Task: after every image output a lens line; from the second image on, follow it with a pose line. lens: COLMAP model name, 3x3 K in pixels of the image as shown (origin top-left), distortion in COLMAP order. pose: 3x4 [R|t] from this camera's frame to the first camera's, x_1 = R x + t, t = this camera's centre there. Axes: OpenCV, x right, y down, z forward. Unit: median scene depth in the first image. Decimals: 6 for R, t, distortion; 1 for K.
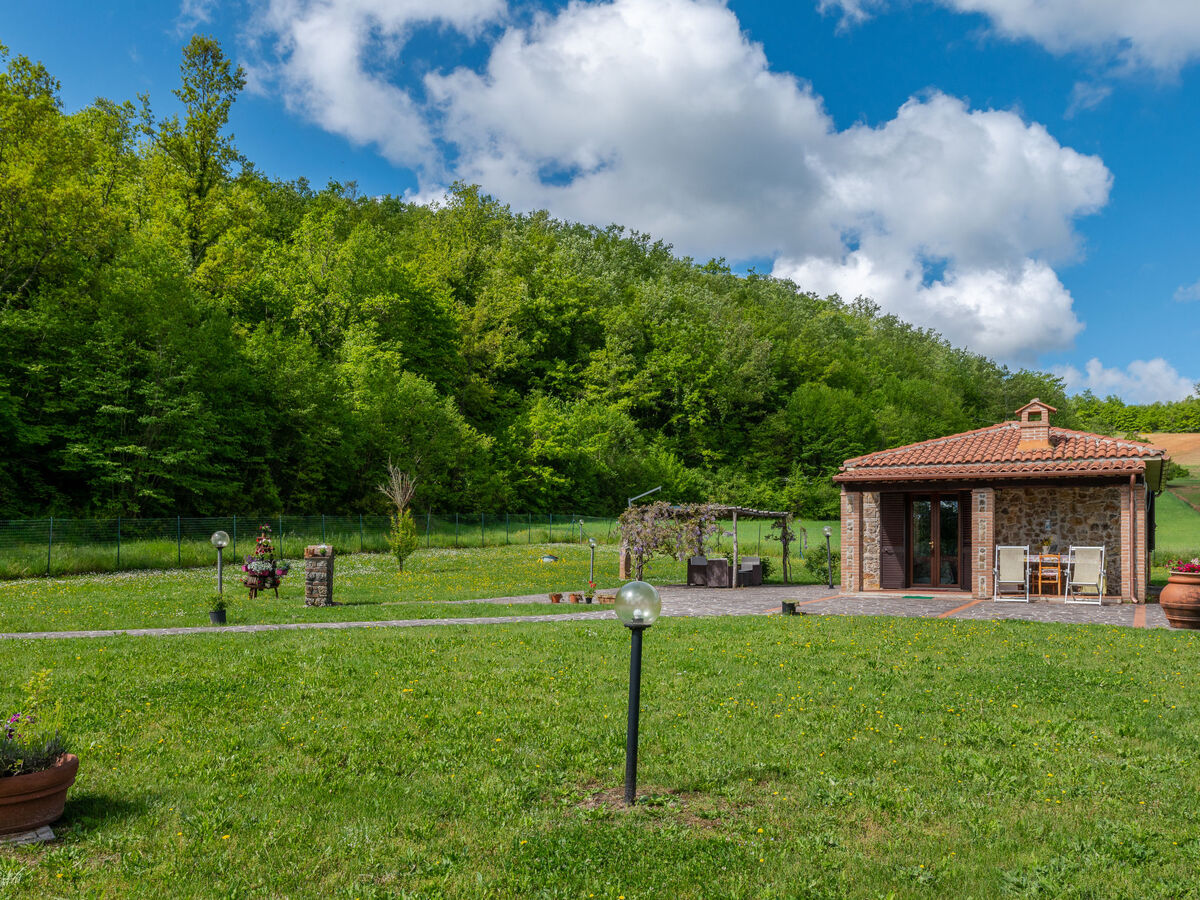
lens RADIAL K [[996.4, 0, 638.3], [0, 996.4, 430.1], [0, 0, 1]] dist [0.027469, -0.006310]
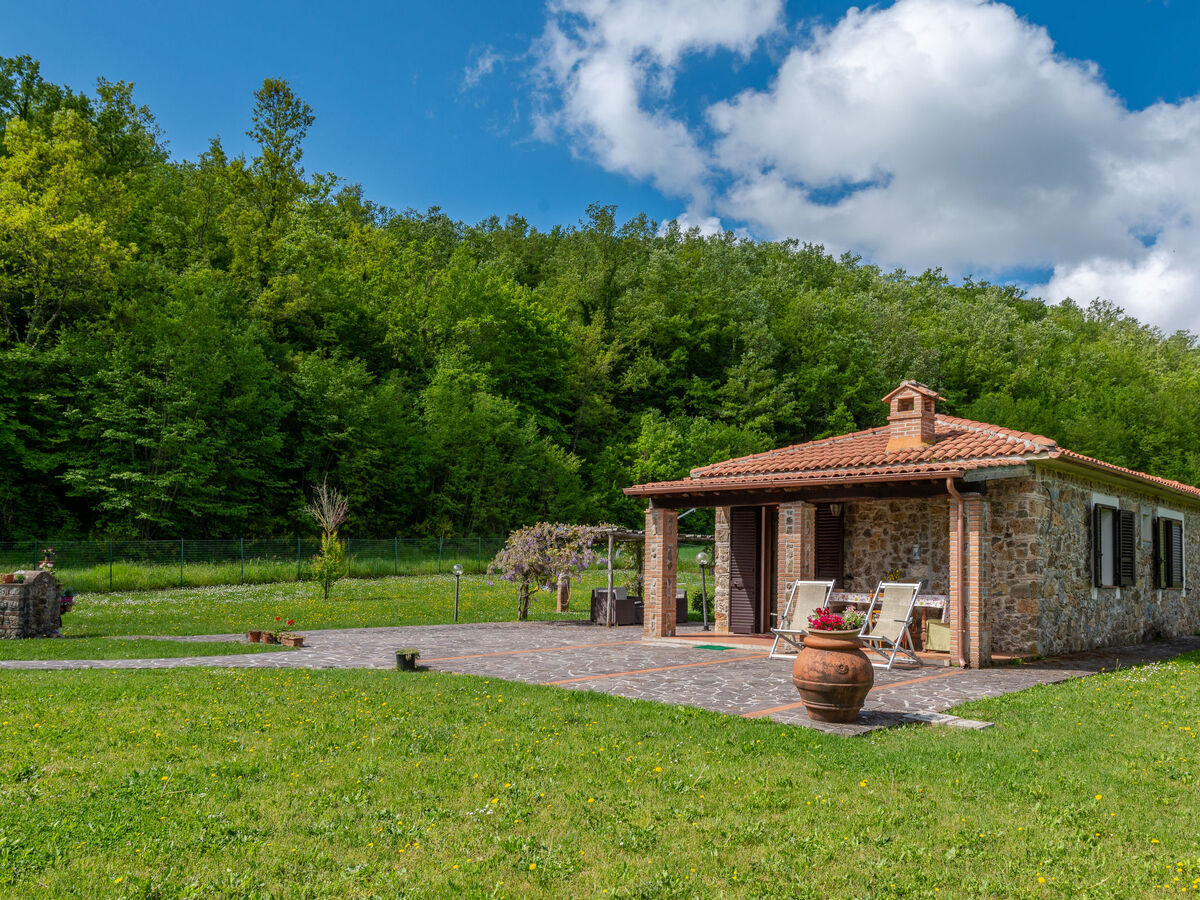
lens RADIAL K [[996.4, 0, 623.9], [0, 996.4, 447.4], [0, 0, 1]] dist [0.027469, -0.006310]
pose [[0.959939, -0.024109, -0.279171, 0.293976], [0.021804, 0.999698, -0.011358, 0.015974], [0.279360, 0.004816, 0.960174, 0.173210]]
